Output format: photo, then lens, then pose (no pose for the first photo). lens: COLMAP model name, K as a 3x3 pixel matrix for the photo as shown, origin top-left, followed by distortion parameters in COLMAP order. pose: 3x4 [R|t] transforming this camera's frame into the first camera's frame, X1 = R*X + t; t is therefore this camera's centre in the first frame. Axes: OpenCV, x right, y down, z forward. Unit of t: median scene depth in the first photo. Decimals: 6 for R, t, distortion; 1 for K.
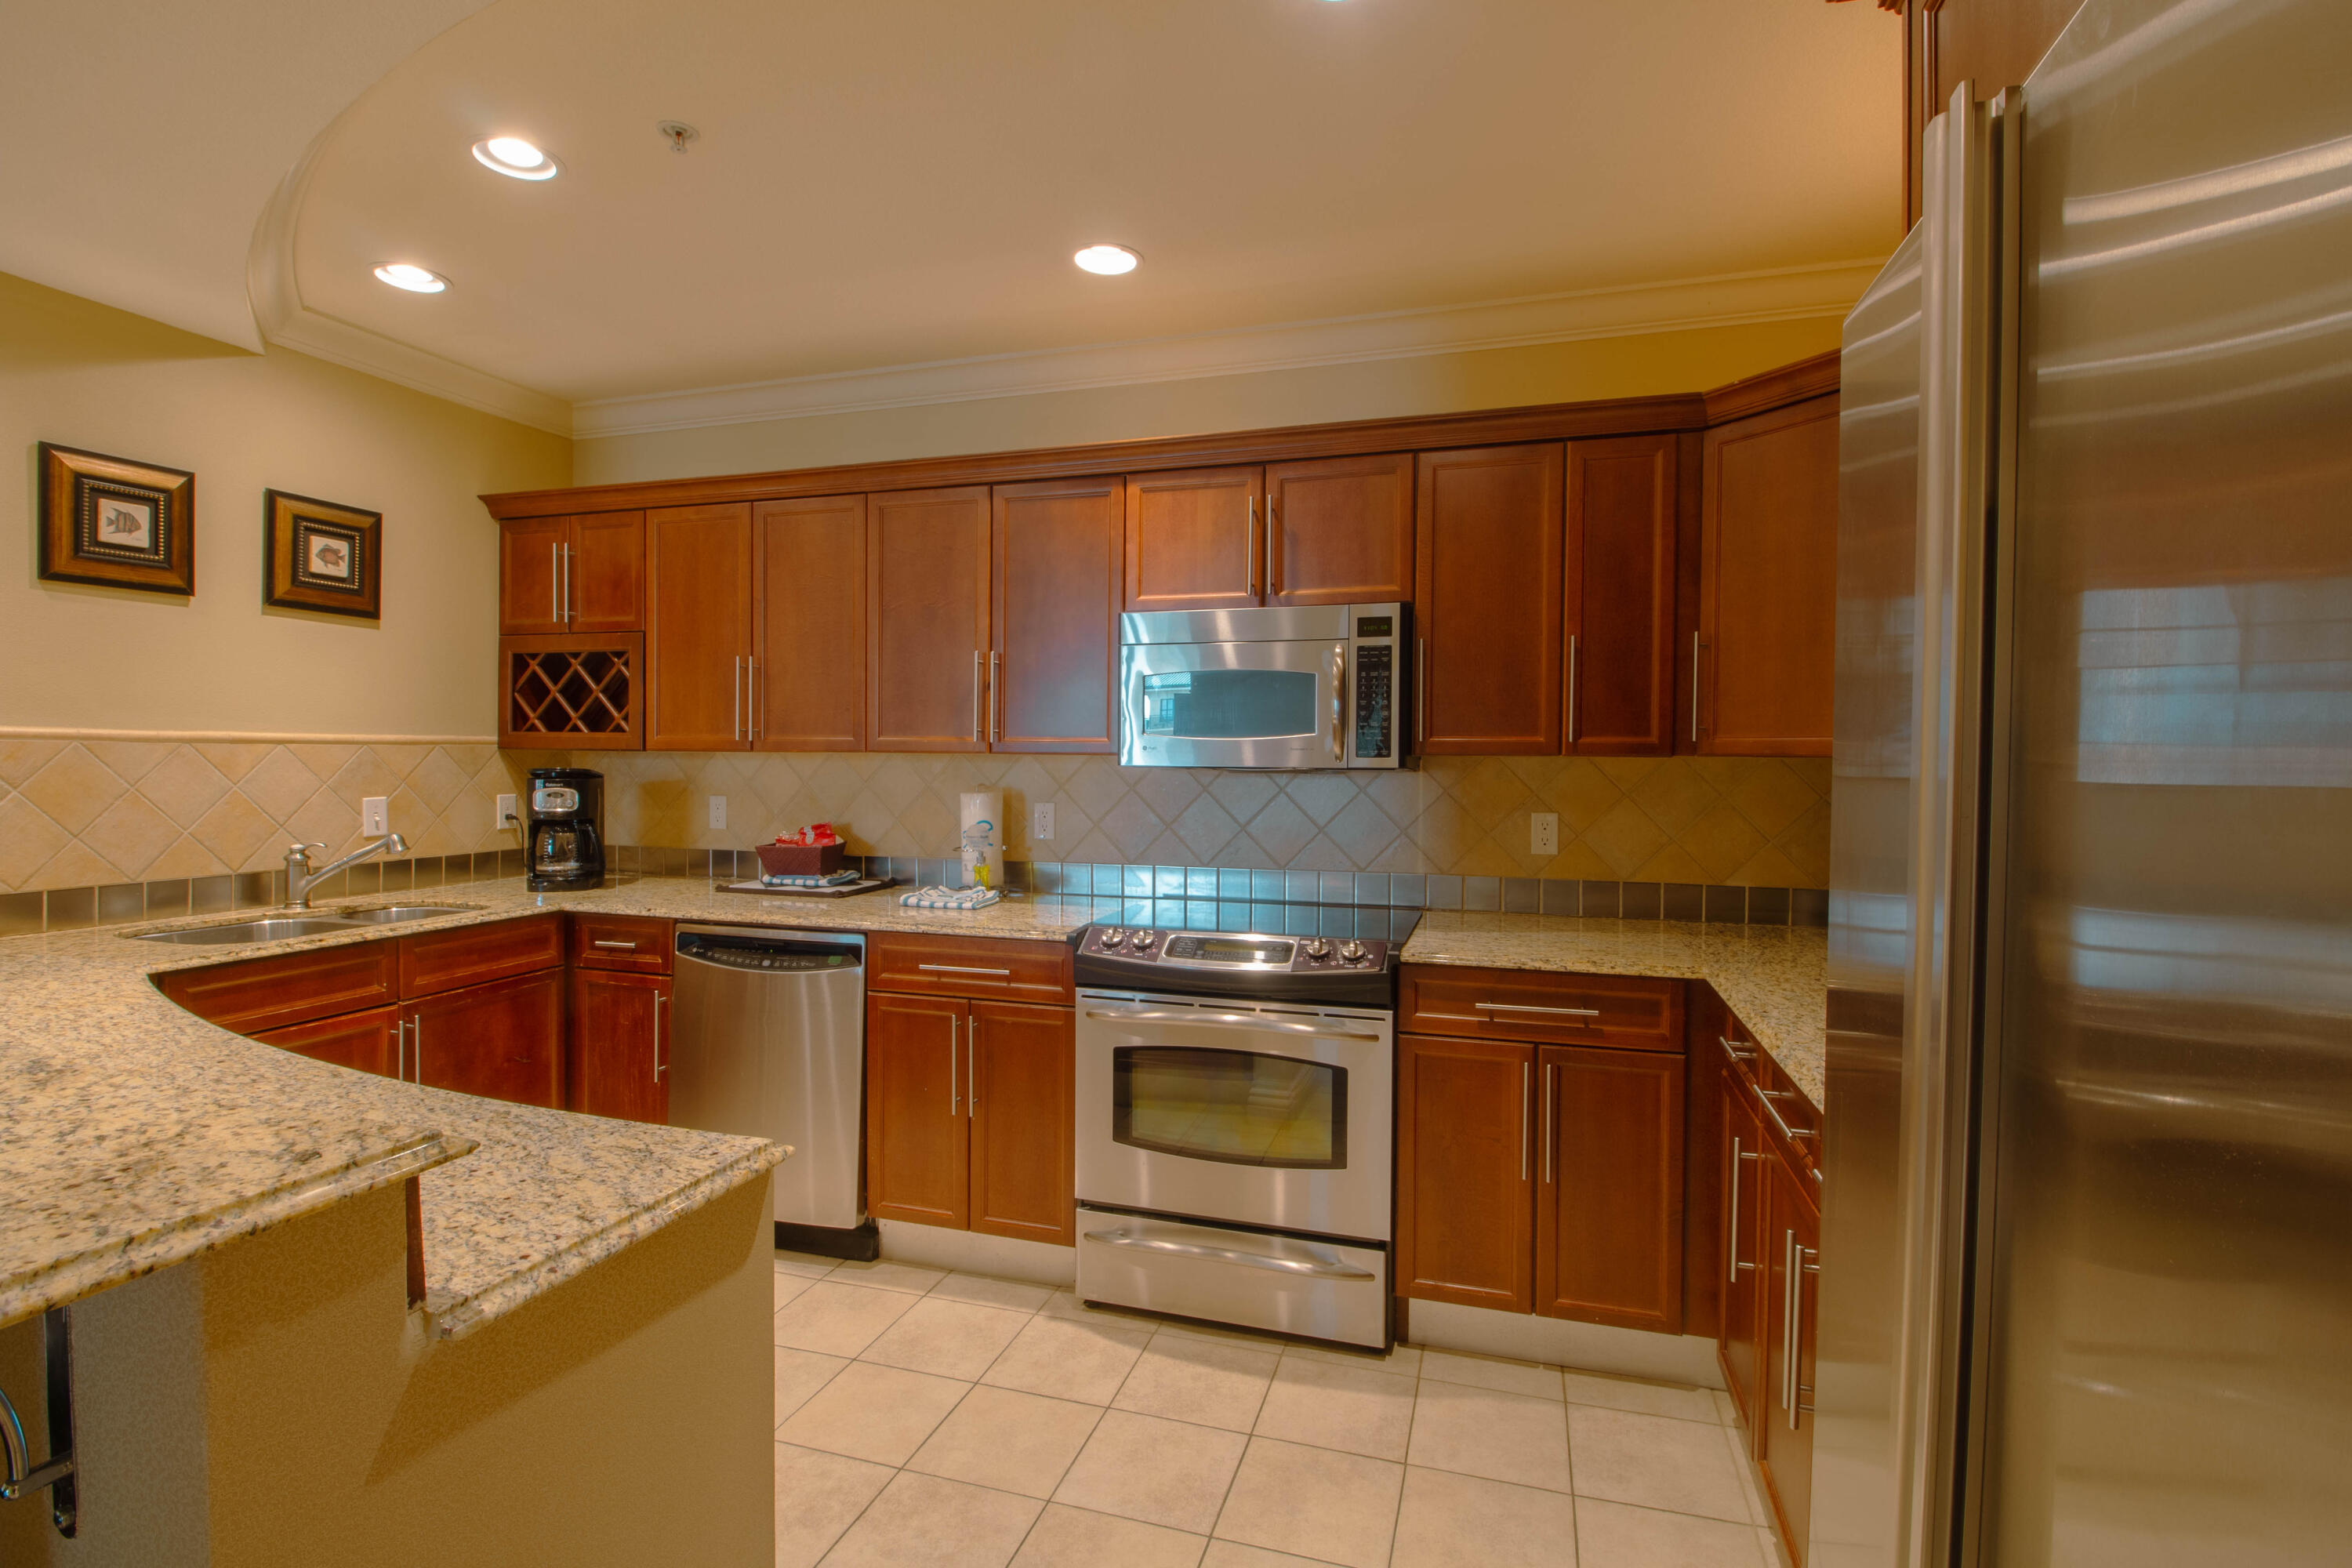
lens RADIAL K [[1087.5, 0, 1181.0], [0, 1087.5, 776.2], [0, 0, 1]] dist [0.002347, -0.014573]
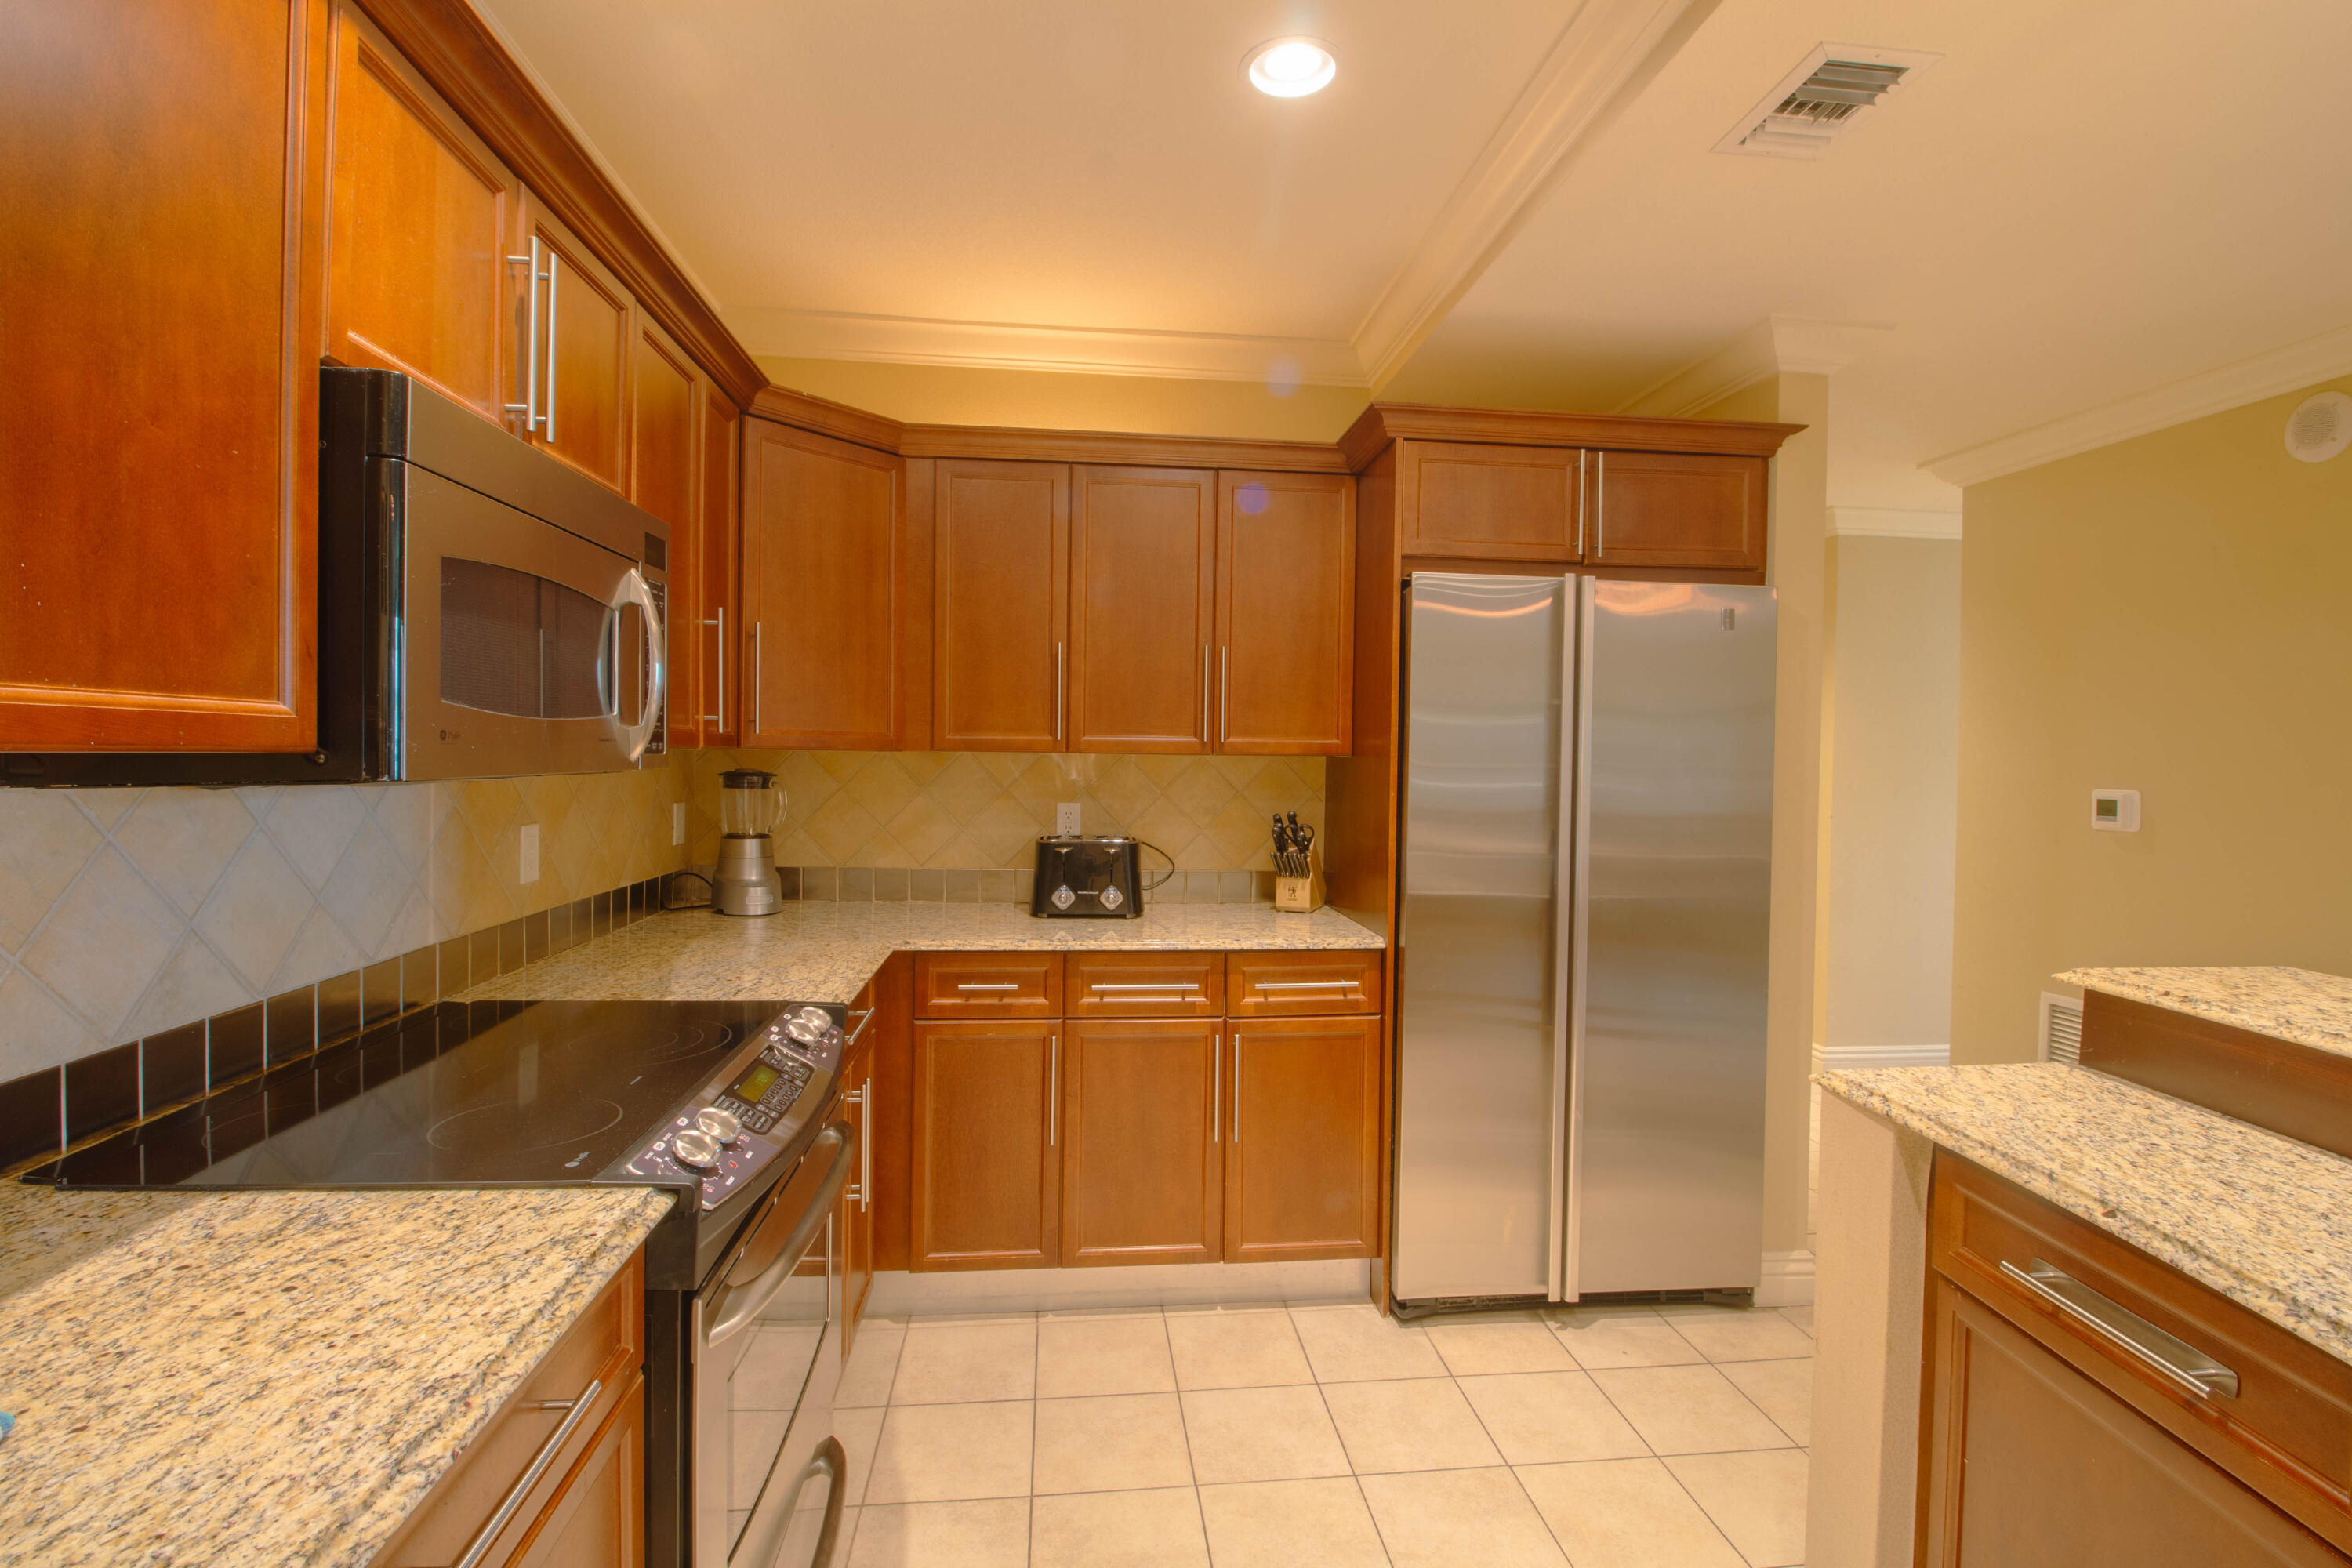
lens RADIAL K [[1088.8, 0, 1180.8], [0, 1088.8, 775.5], [0, 0, 1]] dist [-0.000160, -0.012695]
pose [[-0.386975, -0.030253, 0.921594, -0.530072], [0.002570, 0.999422, 0.033887, -0.025109], [-0.922087, 0.015482, -0.386674, 0.928016]]
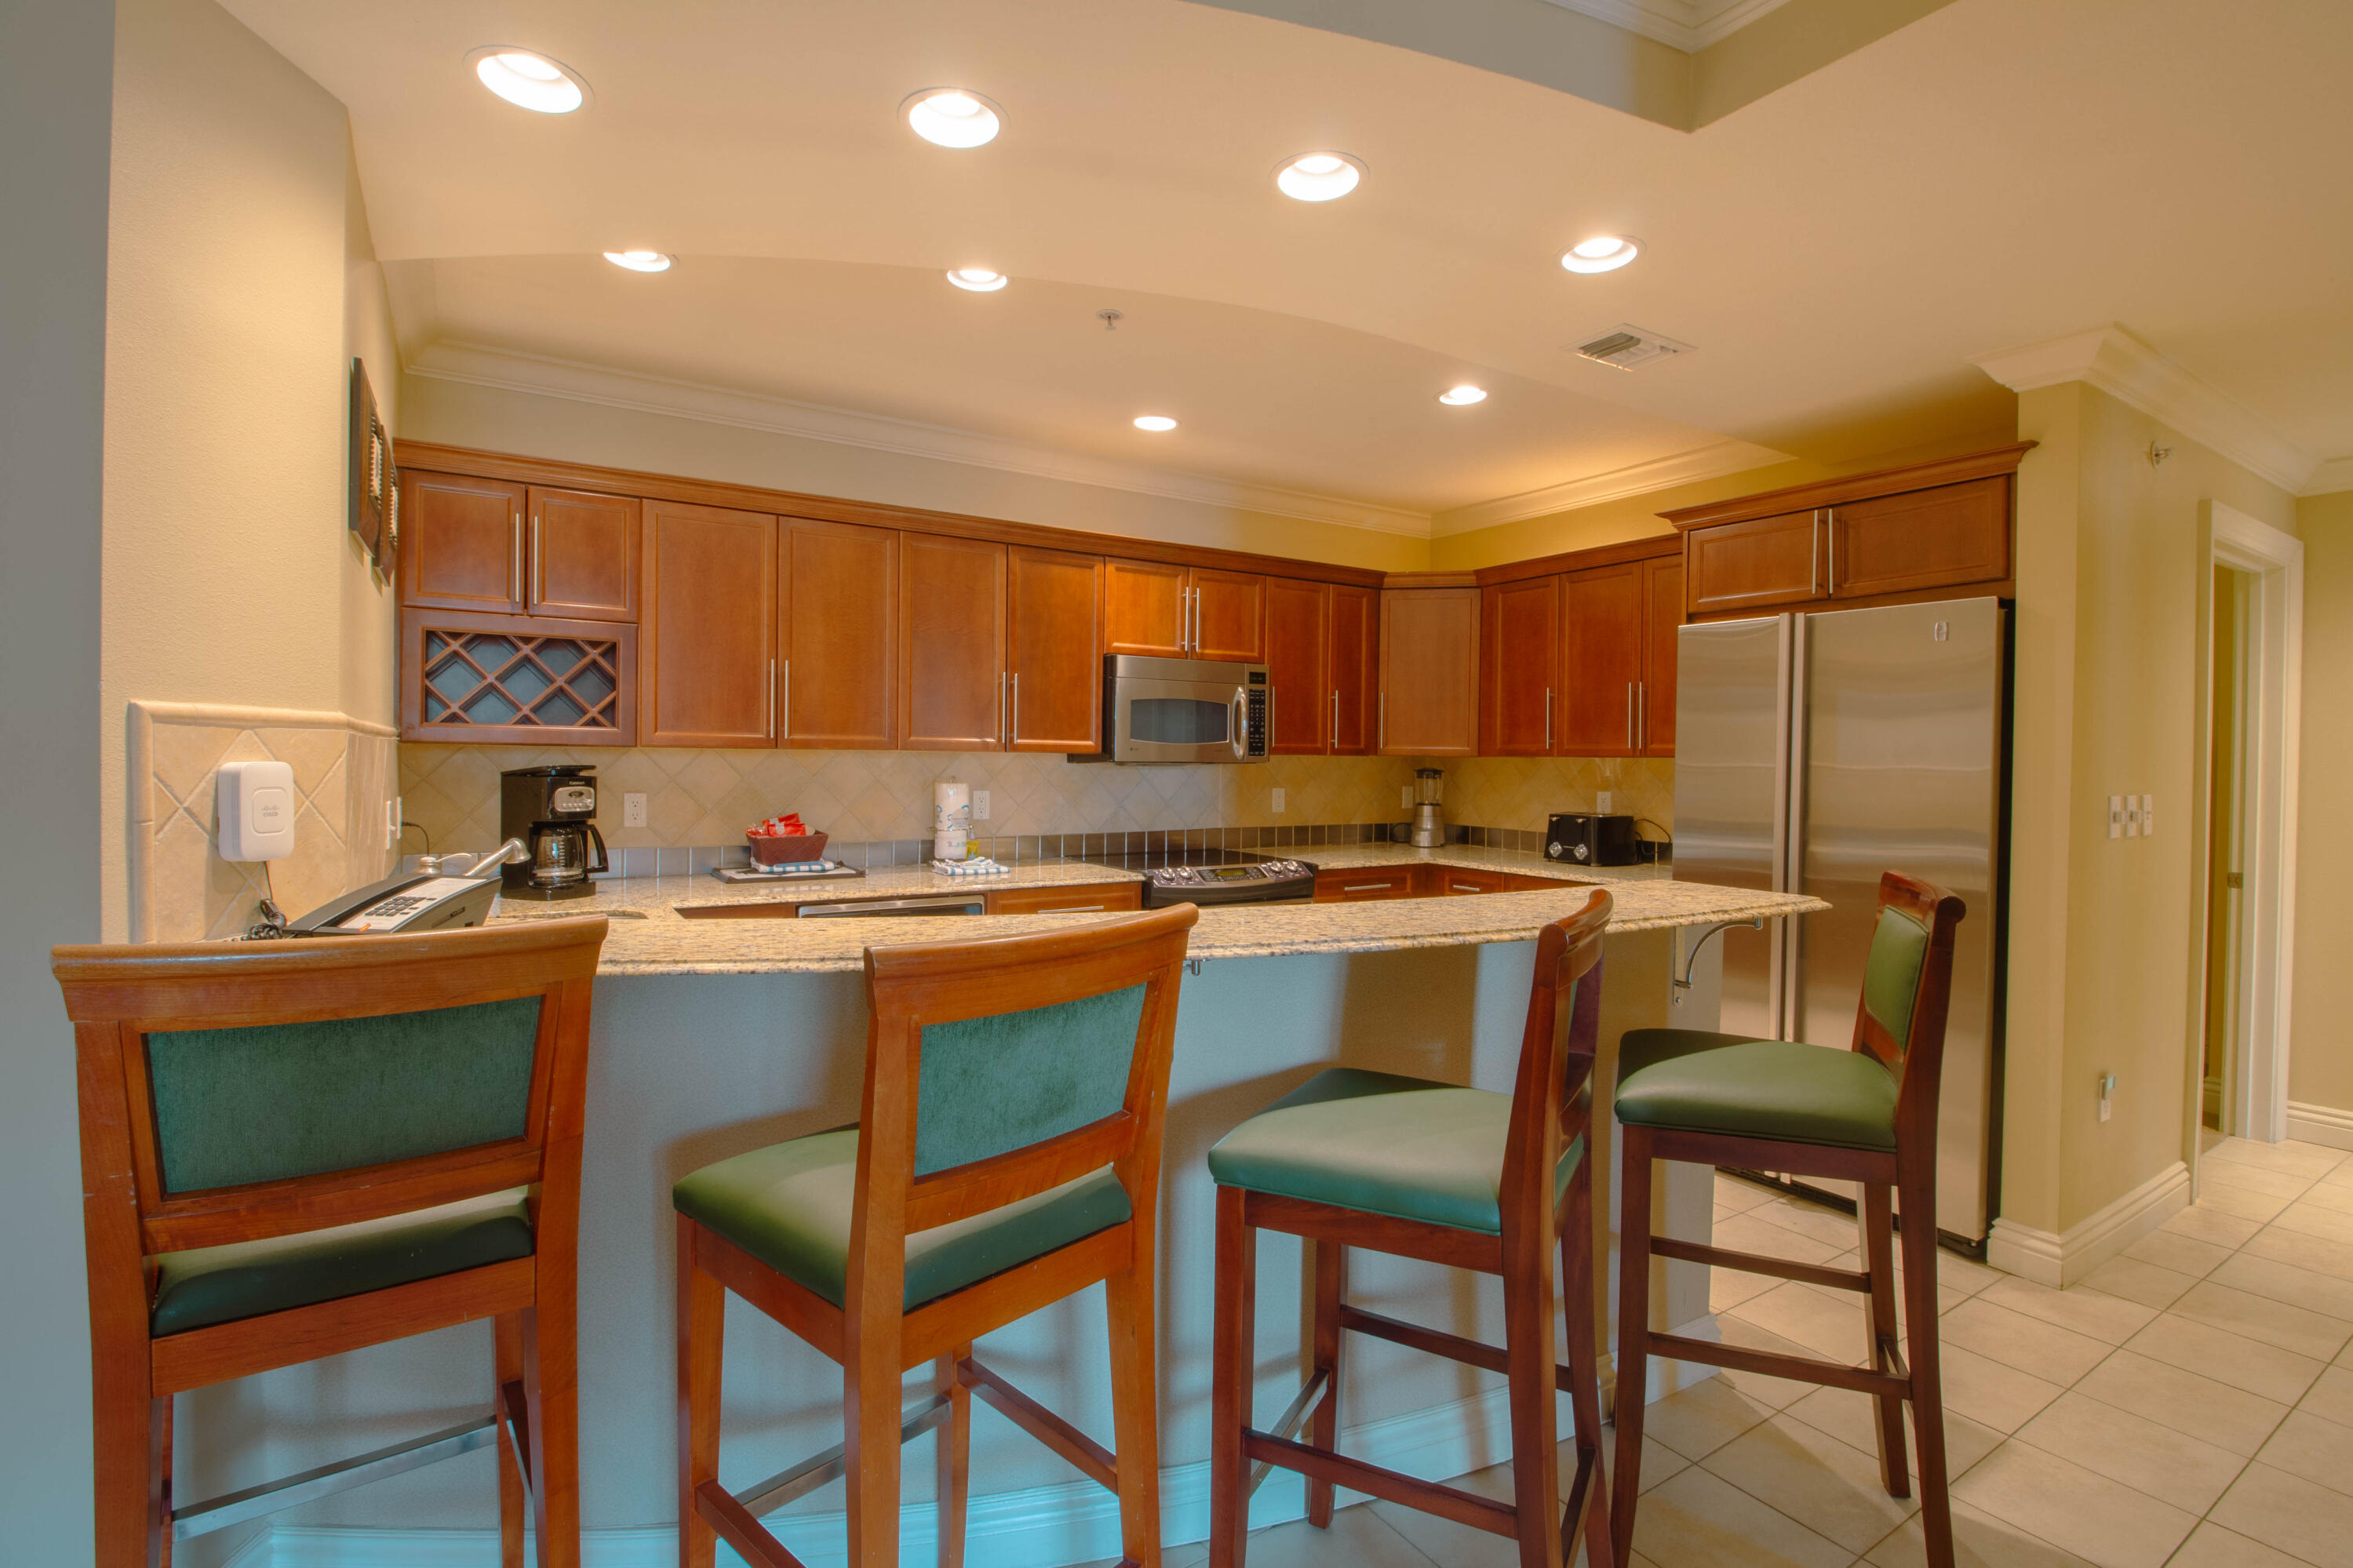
lens RADIAL K [[1087.8, 0, 1181.5], [0, 1087.8, 776.2], [0, 0, 1]] dist [0.002347, -0.014573]
pose [[0.645994, -0.011806, 0.763252, -1.141671], [0.008015, 0.999930, 0.008683, -0.001570], [-0.763301, 0.000509, 0.646043, 0.004843]]
